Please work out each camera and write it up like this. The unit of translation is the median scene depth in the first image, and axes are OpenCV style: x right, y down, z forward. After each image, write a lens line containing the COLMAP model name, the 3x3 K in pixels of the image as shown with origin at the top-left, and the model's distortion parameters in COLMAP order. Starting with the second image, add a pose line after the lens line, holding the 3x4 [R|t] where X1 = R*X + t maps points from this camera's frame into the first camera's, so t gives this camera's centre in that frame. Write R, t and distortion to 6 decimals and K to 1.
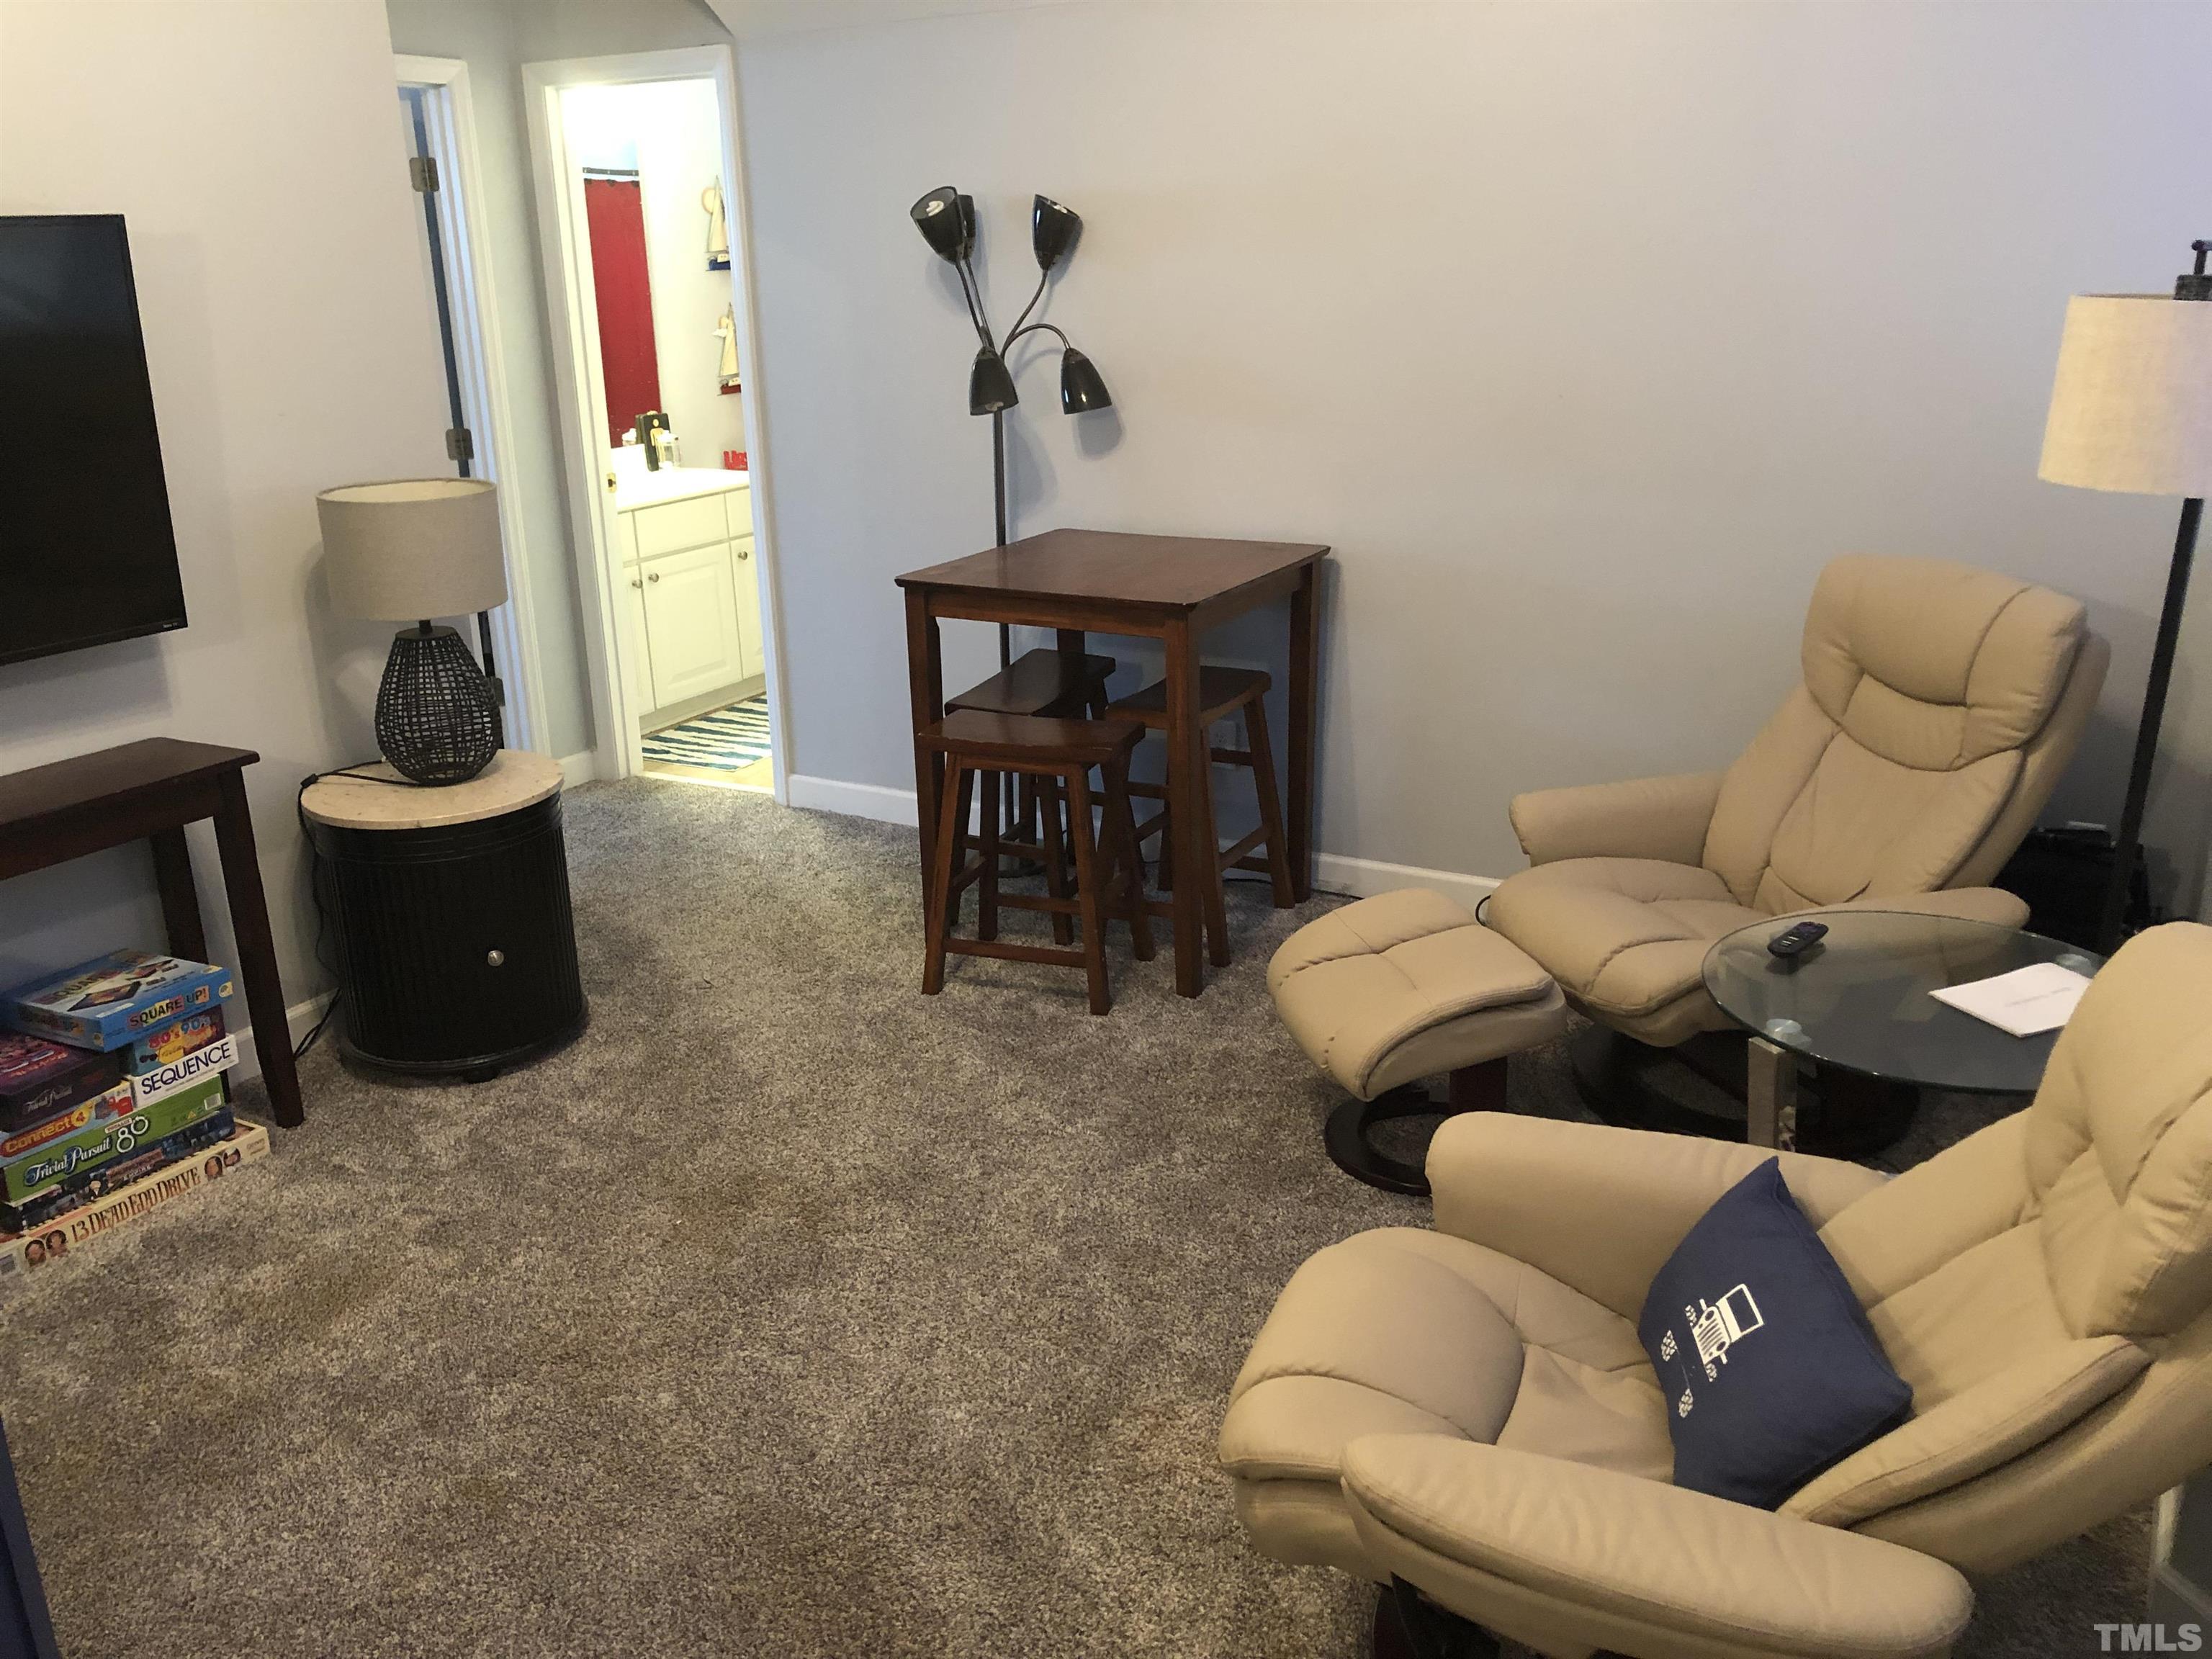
lens RADIAL K [[1833.0, 0, 1104.8], [0, 1833.0, 831.2], [0, 0, 1]] dist [0.049832, -0.066115]
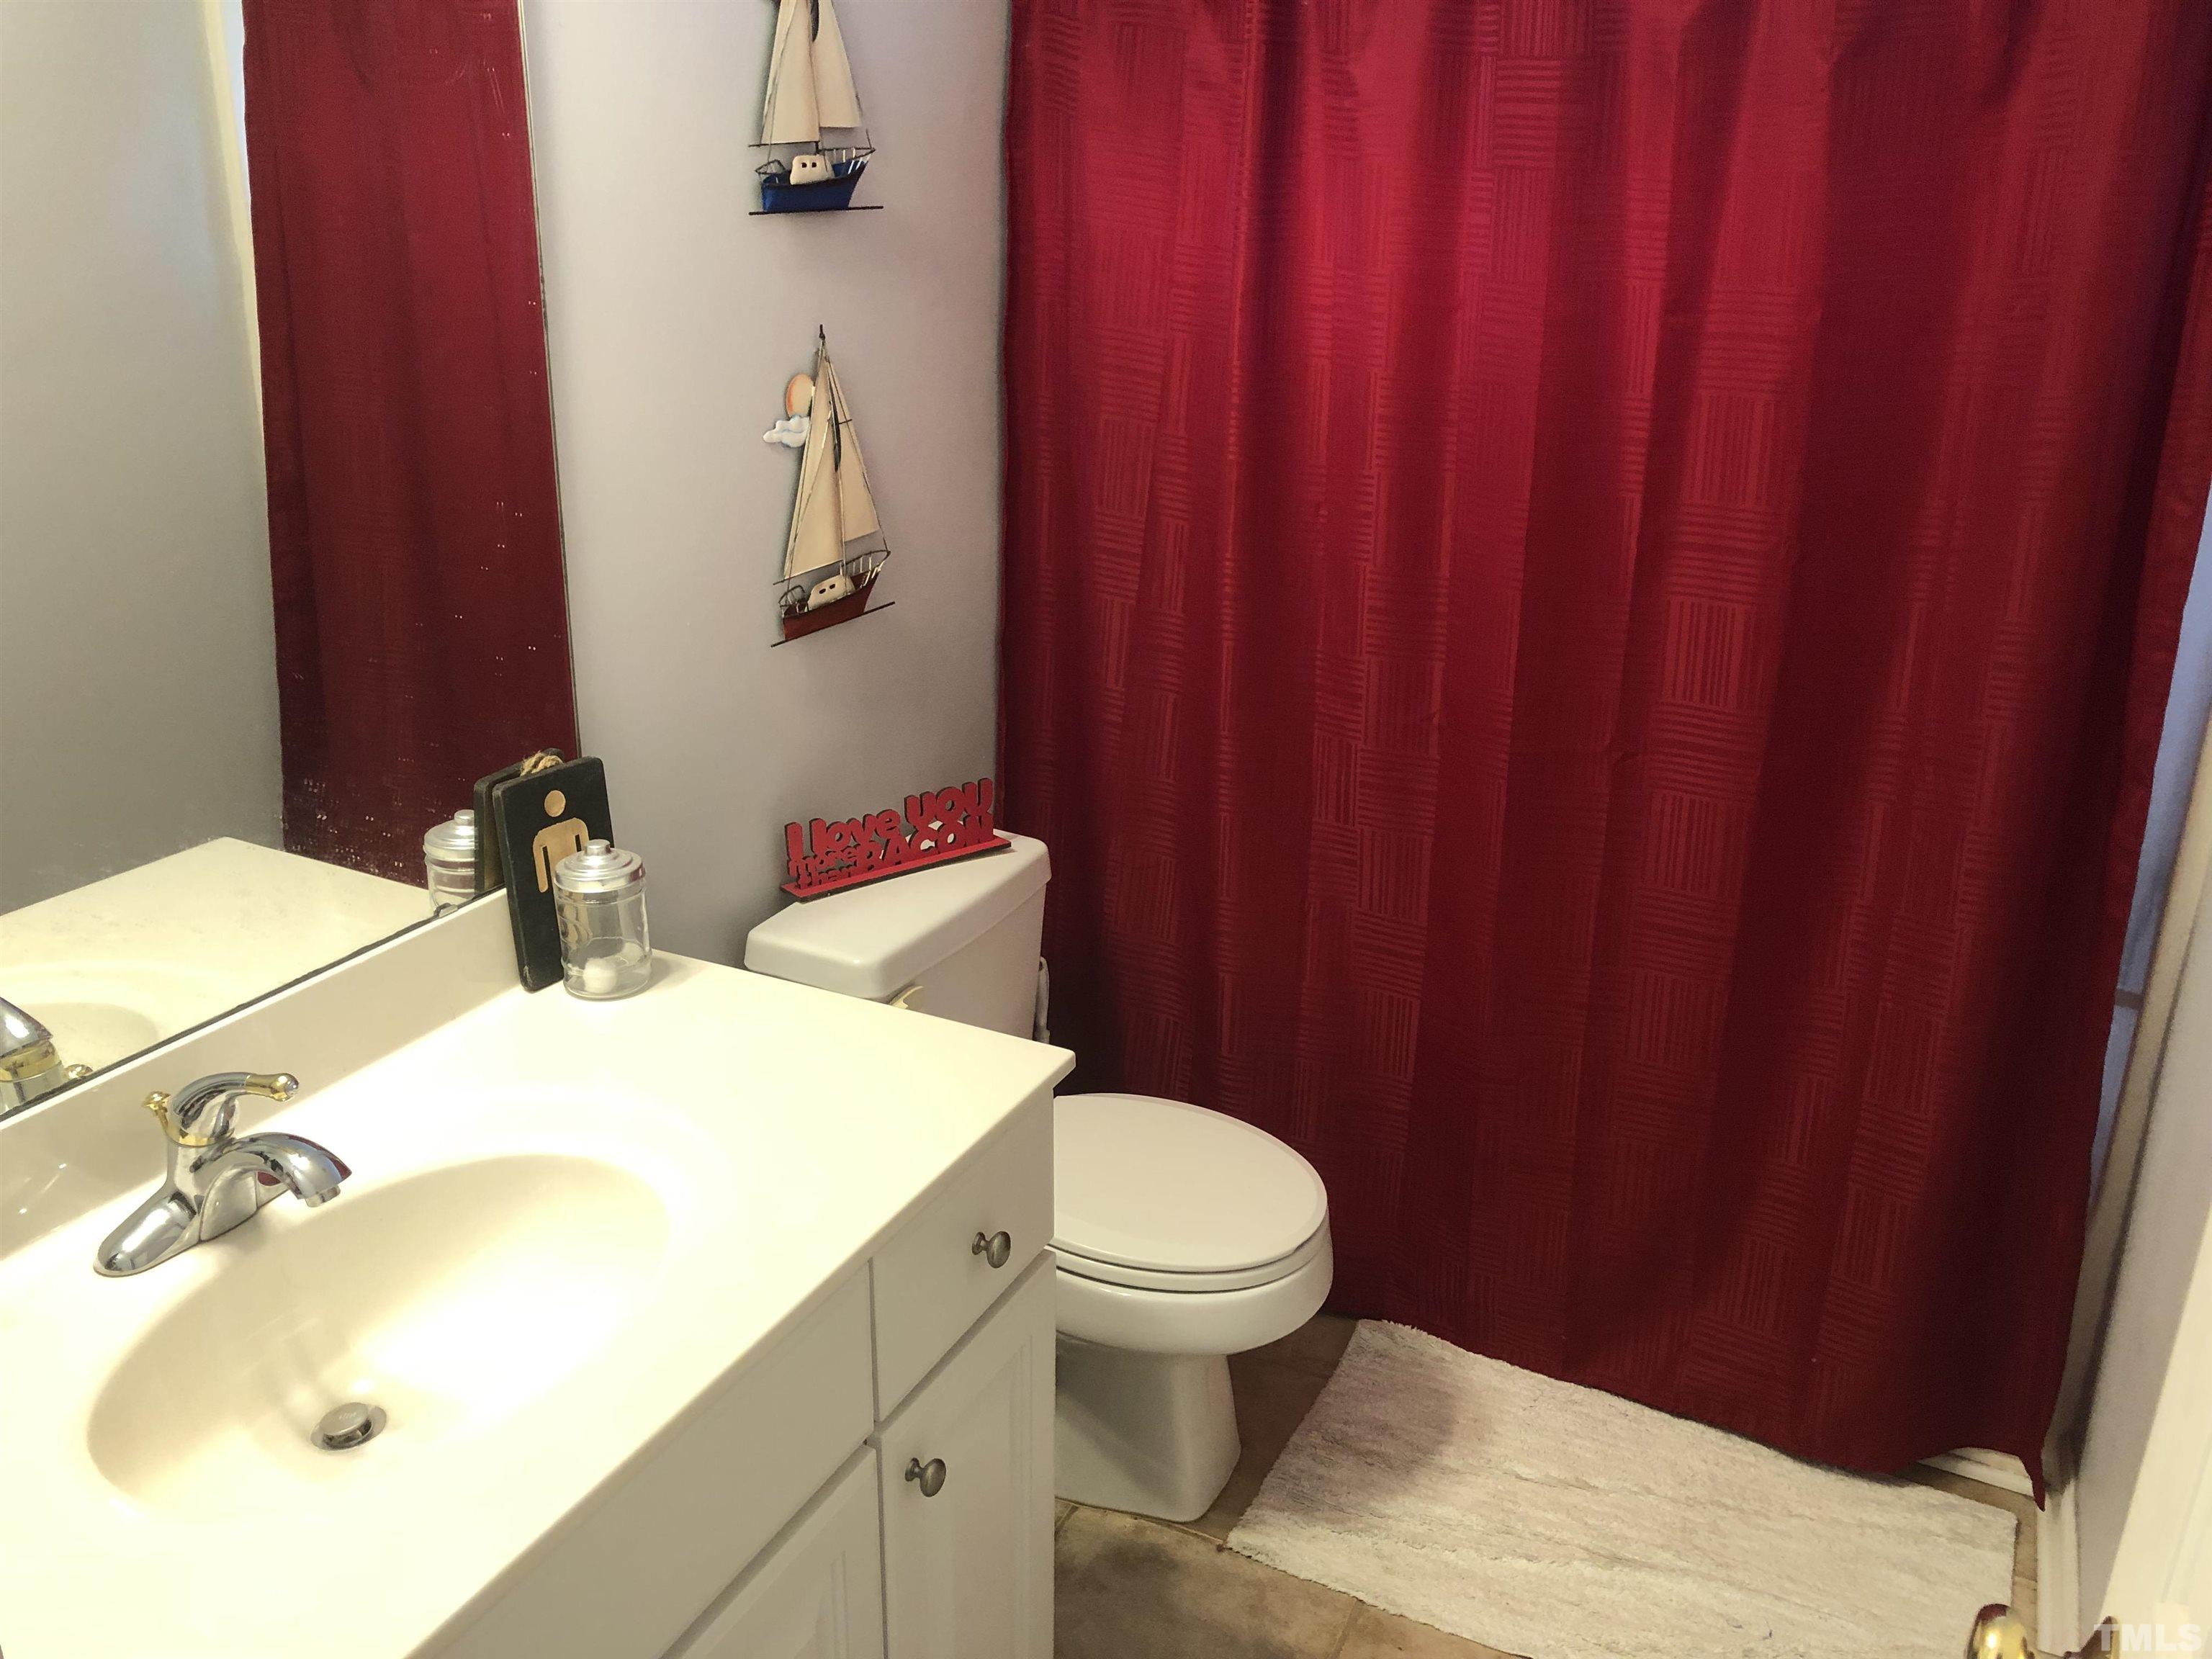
lens RADIAL K [[1833.0, 0, 1106.5], [0, 1833.0, 830.3], [0, 0, 1]] dist [0.049832, -0.066115]
pose [[0.998764, 0.013861, 0.047730, -0.178752], [-0.014595, 0.999780, 0.015063, -0.222015], [-0.047511, -0.015741, 0.998747, 0.737765]]
